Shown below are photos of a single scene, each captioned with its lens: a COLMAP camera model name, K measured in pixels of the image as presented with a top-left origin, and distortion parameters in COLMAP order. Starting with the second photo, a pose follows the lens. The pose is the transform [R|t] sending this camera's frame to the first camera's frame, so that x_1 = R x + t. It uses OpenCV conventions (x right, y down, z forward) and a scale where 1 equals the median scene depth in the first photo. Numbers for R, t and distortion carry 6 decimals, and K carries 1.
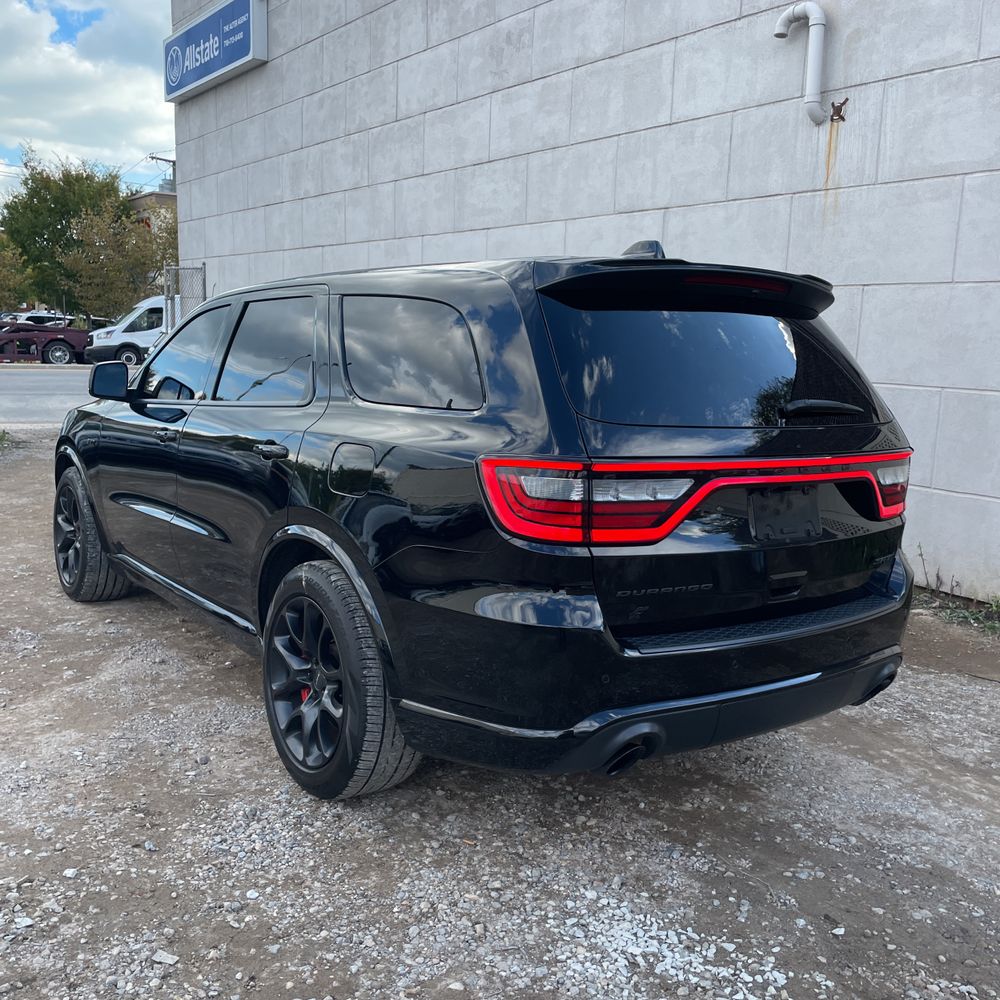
lens RADIAL K [[1005.0, 0, 516.4], [0, 1005.0, 503.3], [0, 0, 1]] dist [0.088142, -0.103685]
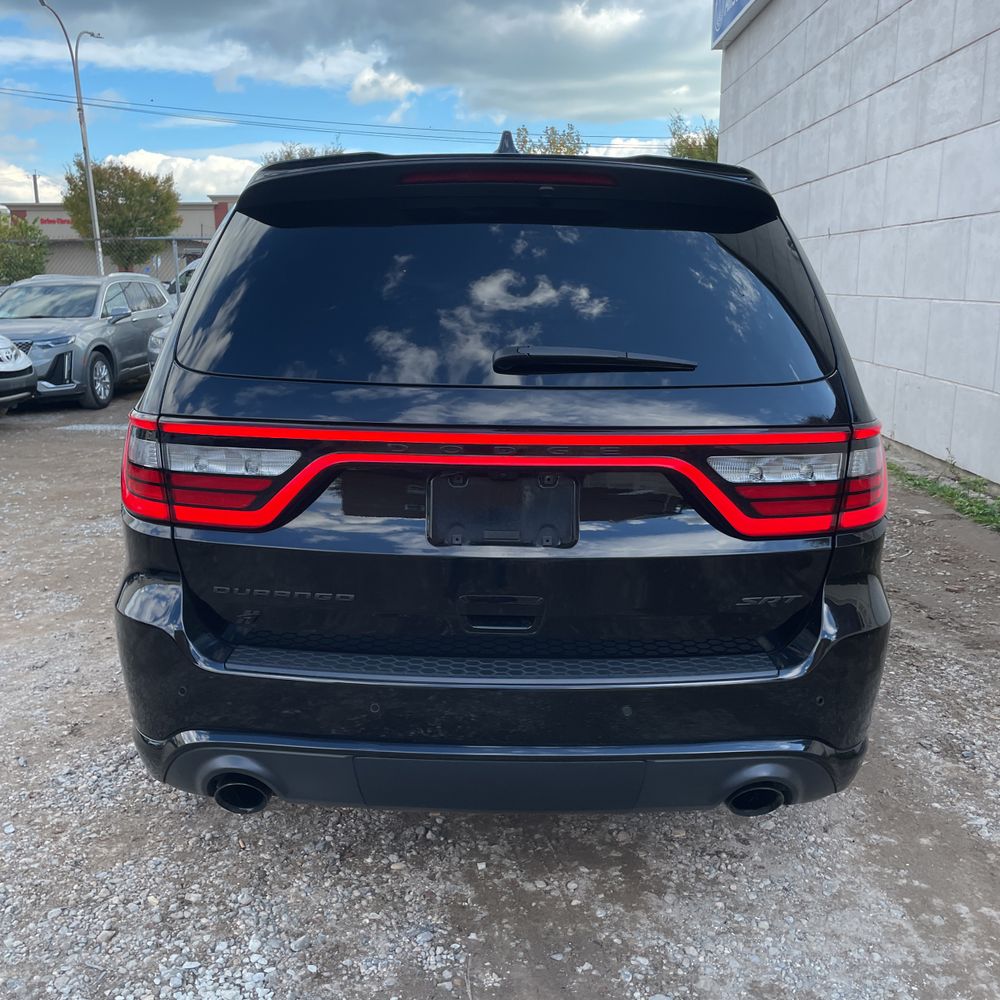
lens RADIAL K [[1011.9, 0, 497.7], [0, 1011.9, 504.9], [0, 0, 1]] dist [0.080017, -0.098267]
pose [[0.799597, 0.092053, -0.593440, 0.293311], [-0.066172, 0.995670, 0.065287, -0.017158], [0.596880, -0.012934, 0.802226, 0.189998]]
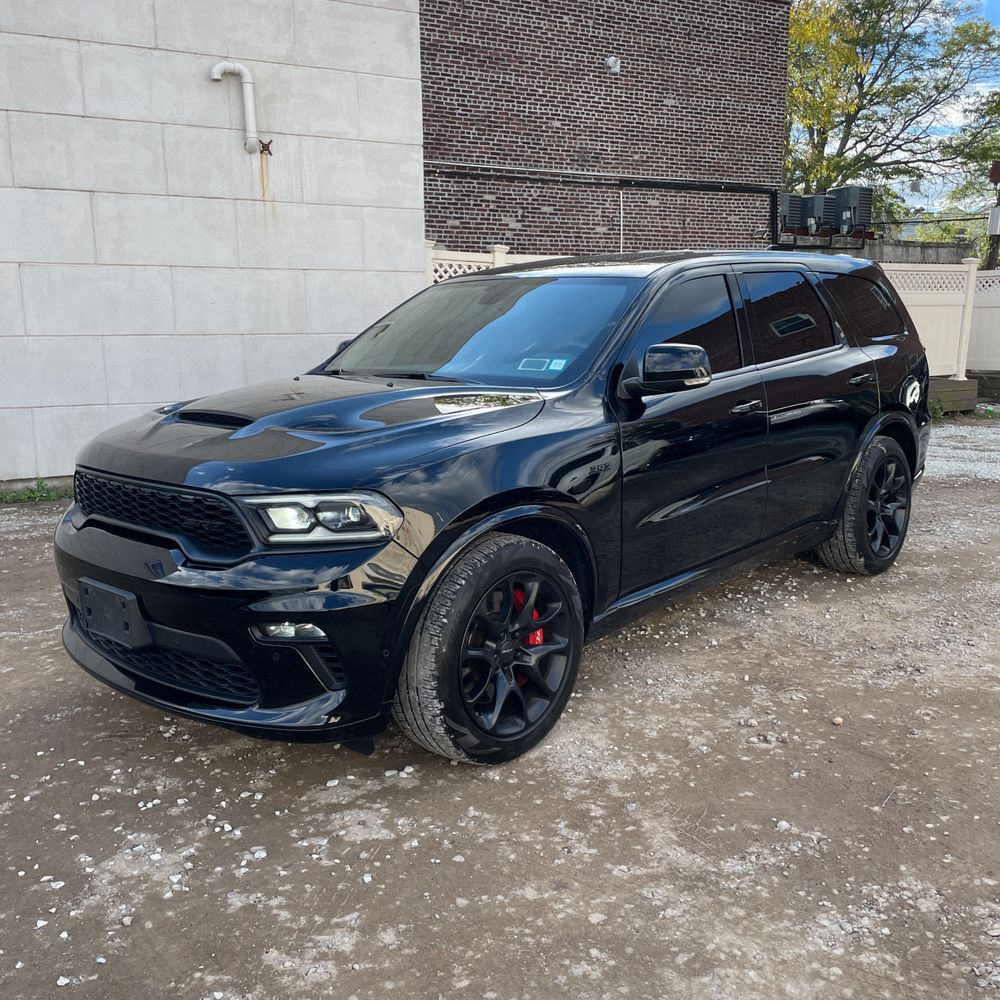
lens RADIAL K [[985.2, 0, 500.0], [0, 985.2, 500.0], [0, 0, 1]] dist [0.085820, -0.112055]
pose [[0.141998, -0.211918, 0.966916, -1.093799], [0.179173, 0.966182, 0.185445, -0.101926], [-0.973516, 0.146912, 0.175166, 0.493953]]
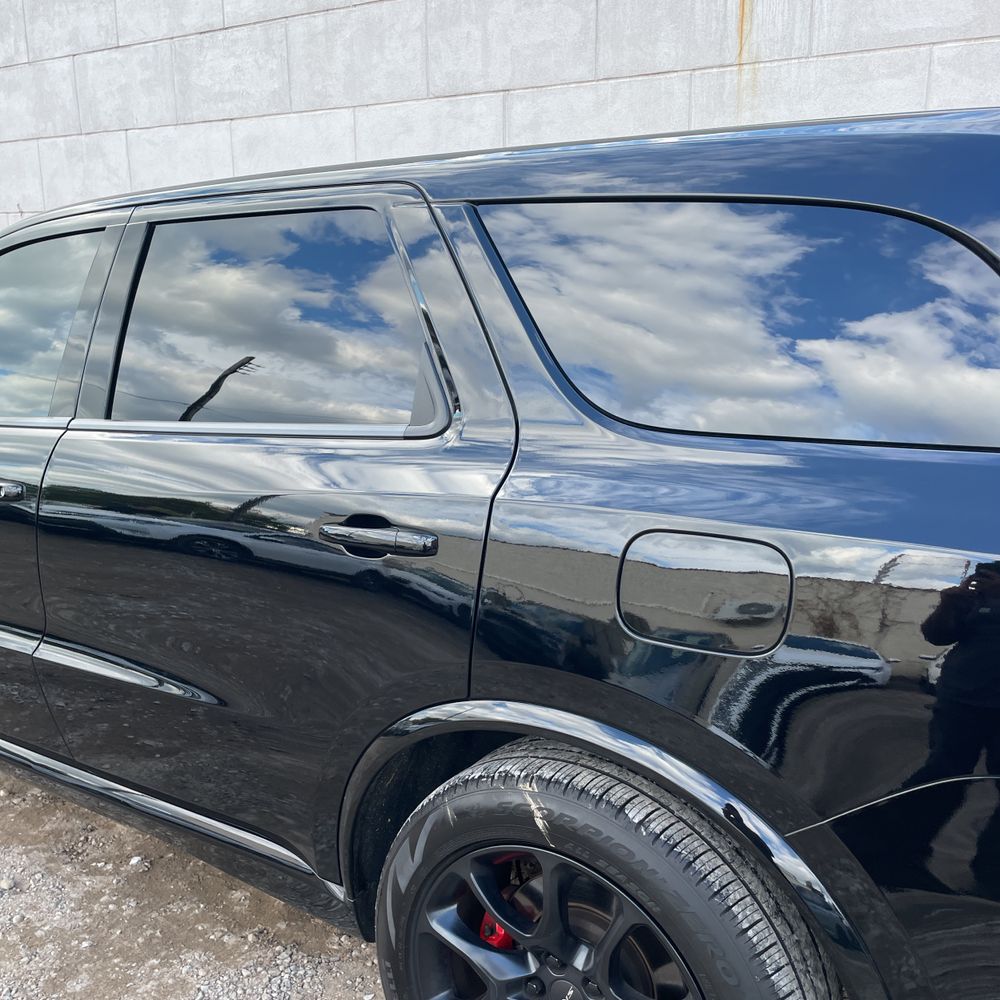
lens RADIAL K [[1011.9, 0, 497.7], [0, 1011.9, 504.9], [0, 0, 1]] dist [0.080017, -0.098267]
pose [[0.939830, -0.115942, 0.321367, -0.179036], [0.090162, 0.991479, 0.094025, -0.055468], [-0.329530, -0.059393, 0.942275, 0.275429]]
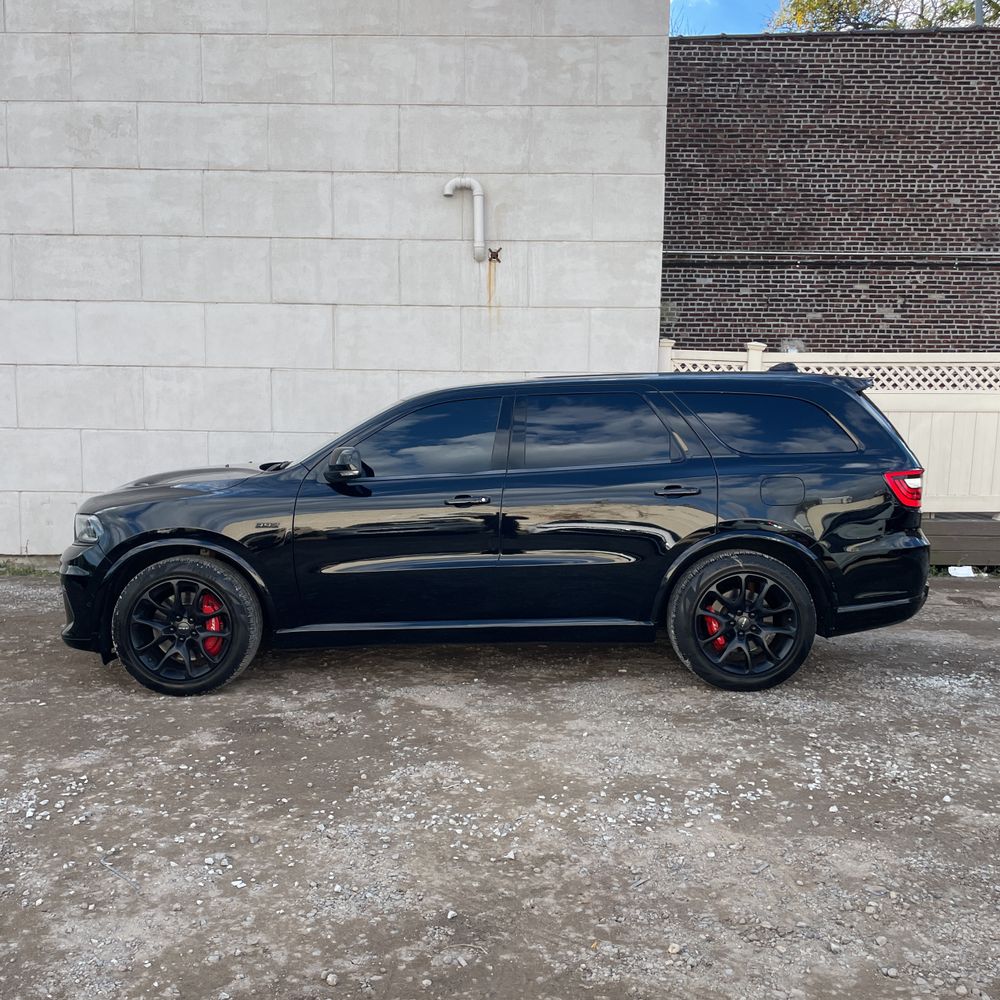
lens RADIAL K [[981.0, 0, 494.8], [0, 981.0, 511.8], [0, 0, 1]] dist [0.094228, -0.120539]
pose [[0.603189, -0.108486, 0.790186, -0.844306], [0.143149, 0.989345, 0.026557, -0.052686], [-0.784648, 0.097095, 0.612291, 0.155611]]
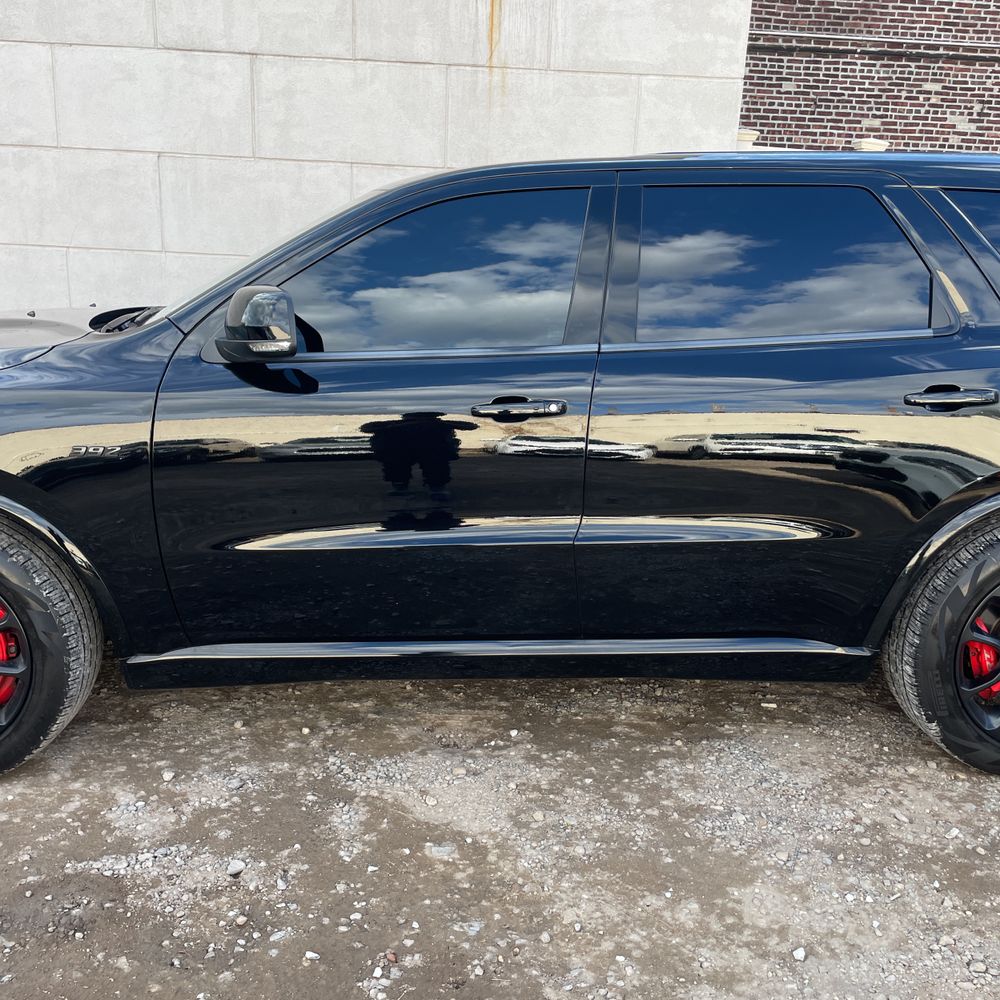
lens RADIAL K [[991.1, 0, 492.2], [0, 991.1, 503.5], [0, 0, 1]] dist [0.076118, -0.093237]
pose [[0.561286, -0.221115, 0.797538, -0.550880], [0.117510, 0.975179, 0.187665, -0.081195], [-0.819237, -0.011615, 0.573337, 0.445967]]
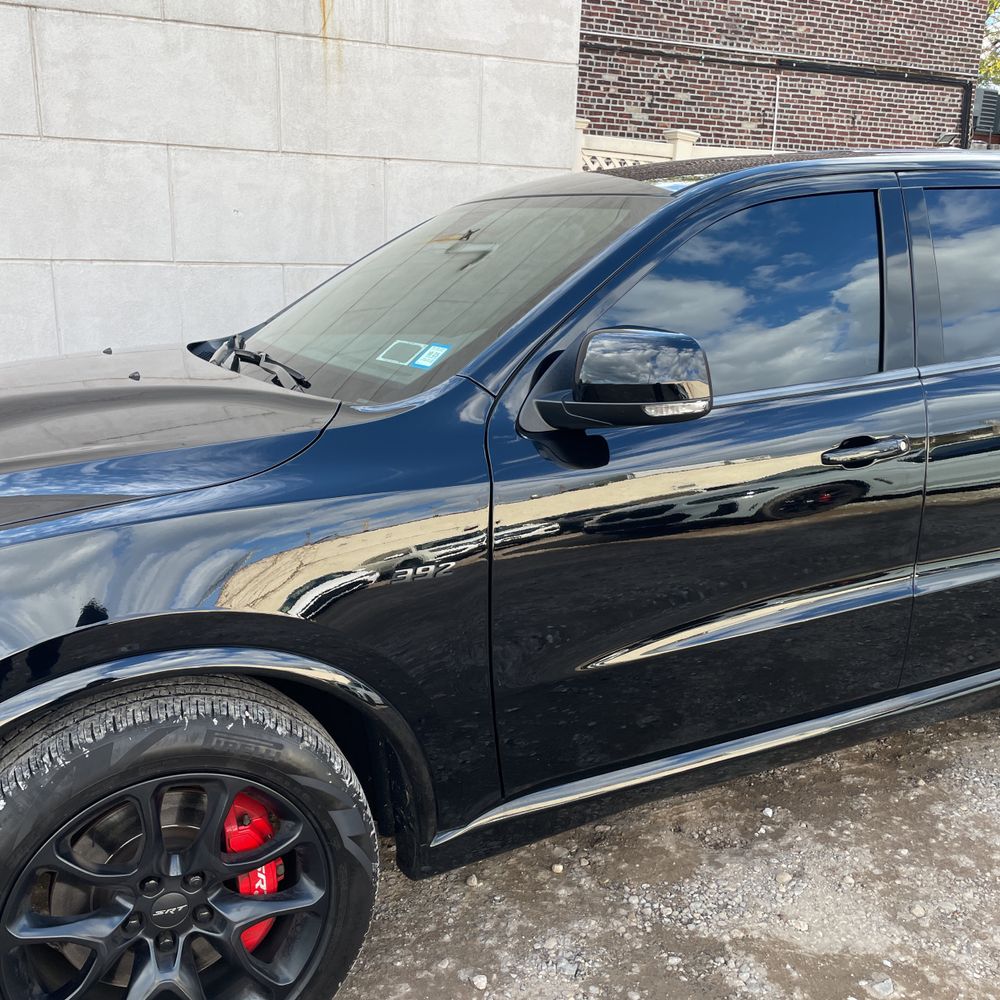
lens RADIAL K [[991.1, 0, 492.2], [0, 991.1, 503.5], [0, 0, 1]] dist [0.076118, -0.093237]
pose [[0.194993, -0.284026, 0.938780, -0.571307], [0.148509, 0.954667, 0.257986, -0.131664], [-0.969496, 0.089112, 0.228334, 0.707096]]
